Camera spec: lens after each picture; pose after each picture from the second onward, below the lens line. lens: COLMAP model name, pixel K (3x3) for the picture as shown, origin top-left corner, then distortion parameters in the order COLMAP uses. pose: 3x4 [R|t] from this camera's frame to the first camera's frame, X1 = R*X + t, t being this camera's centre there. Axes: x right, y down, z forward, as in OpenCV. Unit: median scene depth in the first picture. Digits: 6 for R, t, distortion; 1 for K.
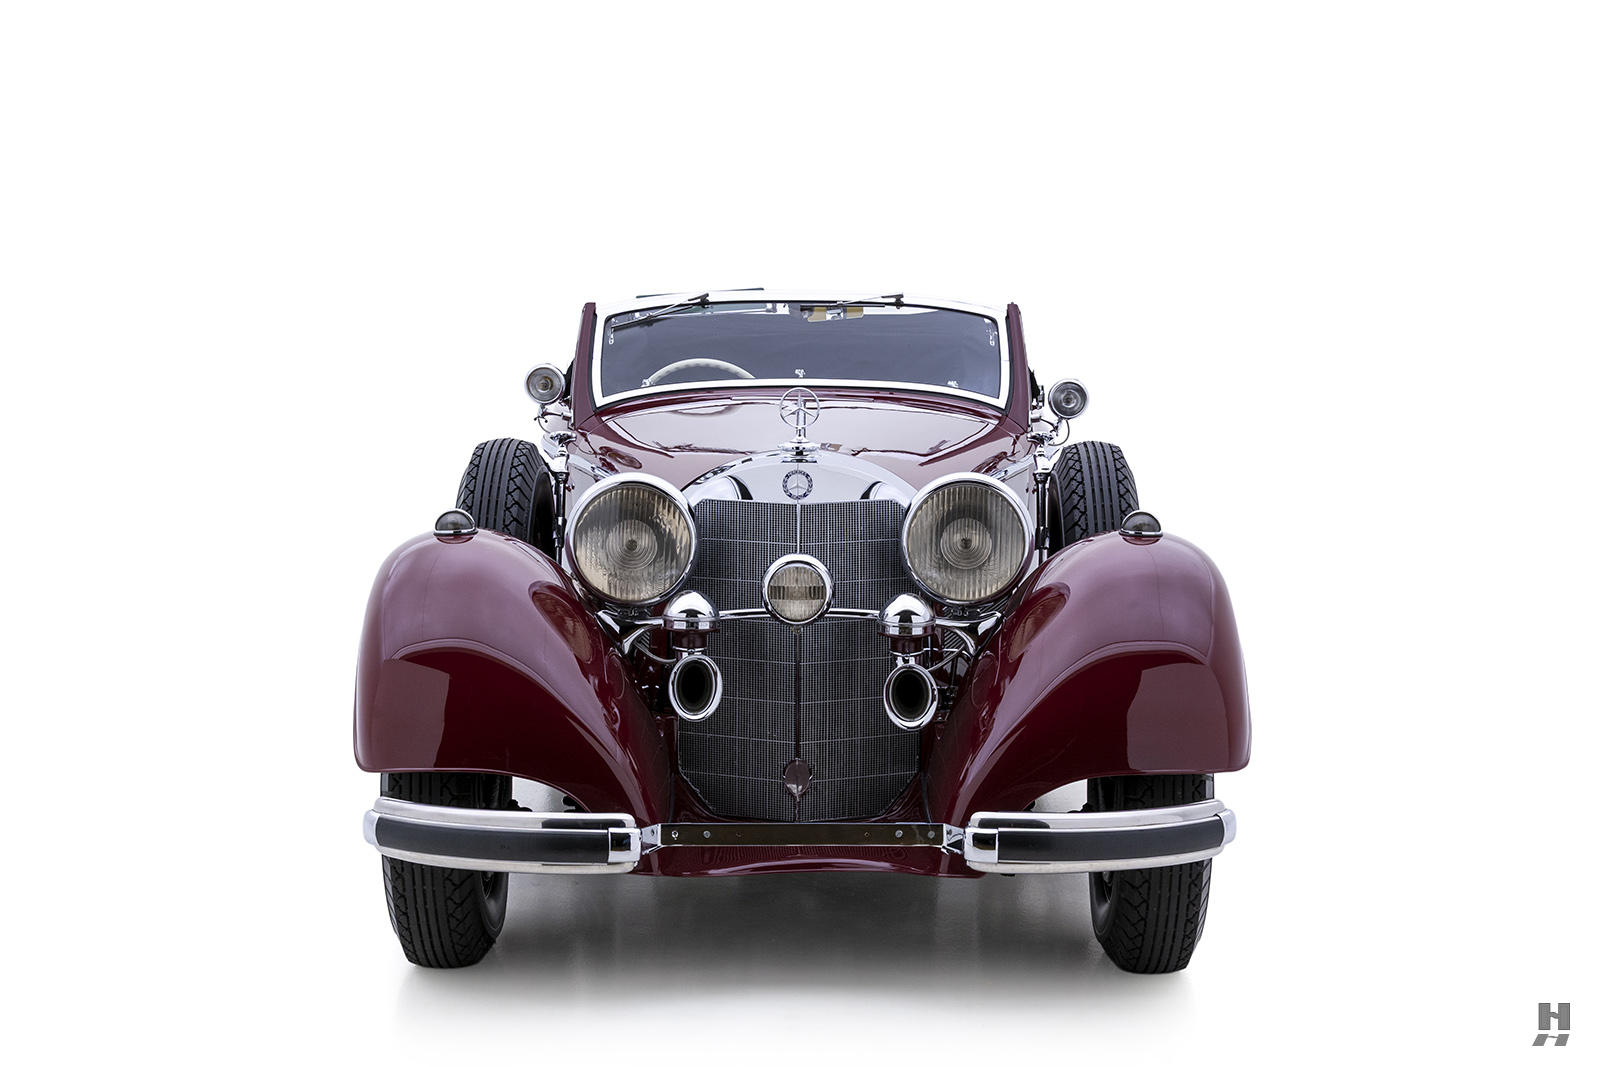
lens RADIAL K [[2391.7, 0, 800.0], [0, 2391.7, 533.5], [0, 0, 1]] dist [0.006610, 0.004749]
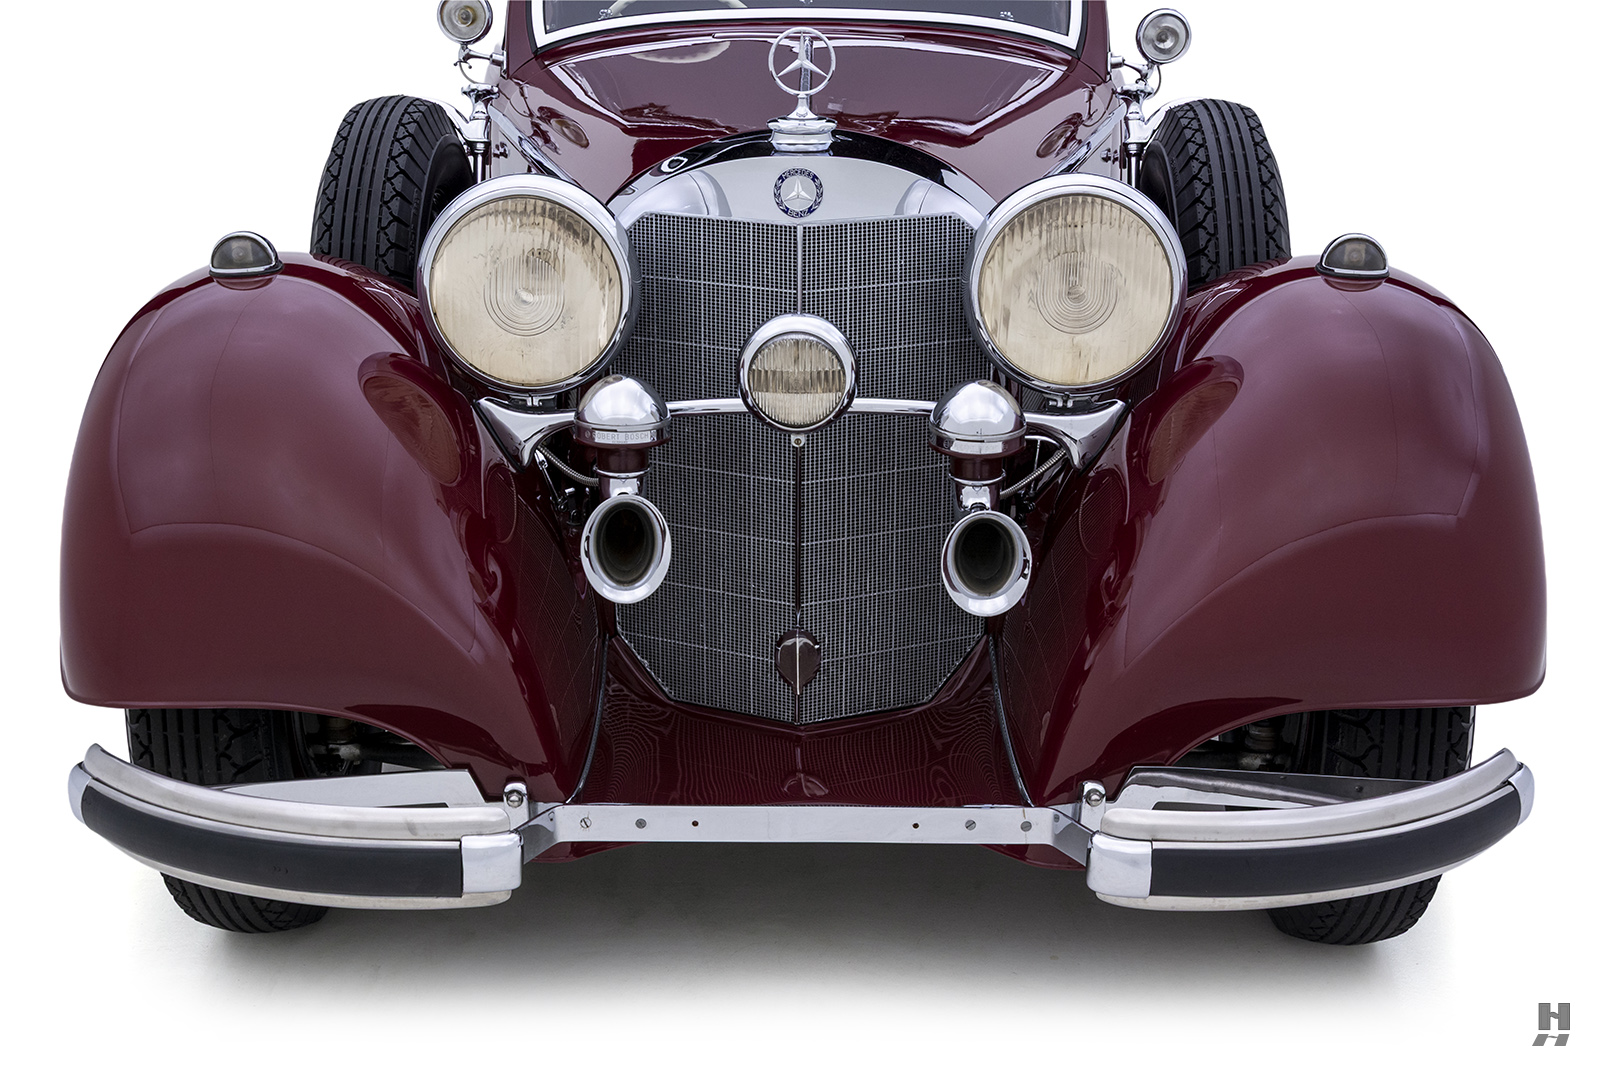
lens RADIAL K [[1872.9, 0, 800.0], [0, 1872.9, 533.5], [0, 0, 1]] dist [-0.026074, -0.004254]
pose [[0.999989, 0.000975, -0.004596, 0.001440], [0.000014, 0.977628, 0.210340, -0.030674], [0.004698, -0.210338, 0.977618, 0.445277]]
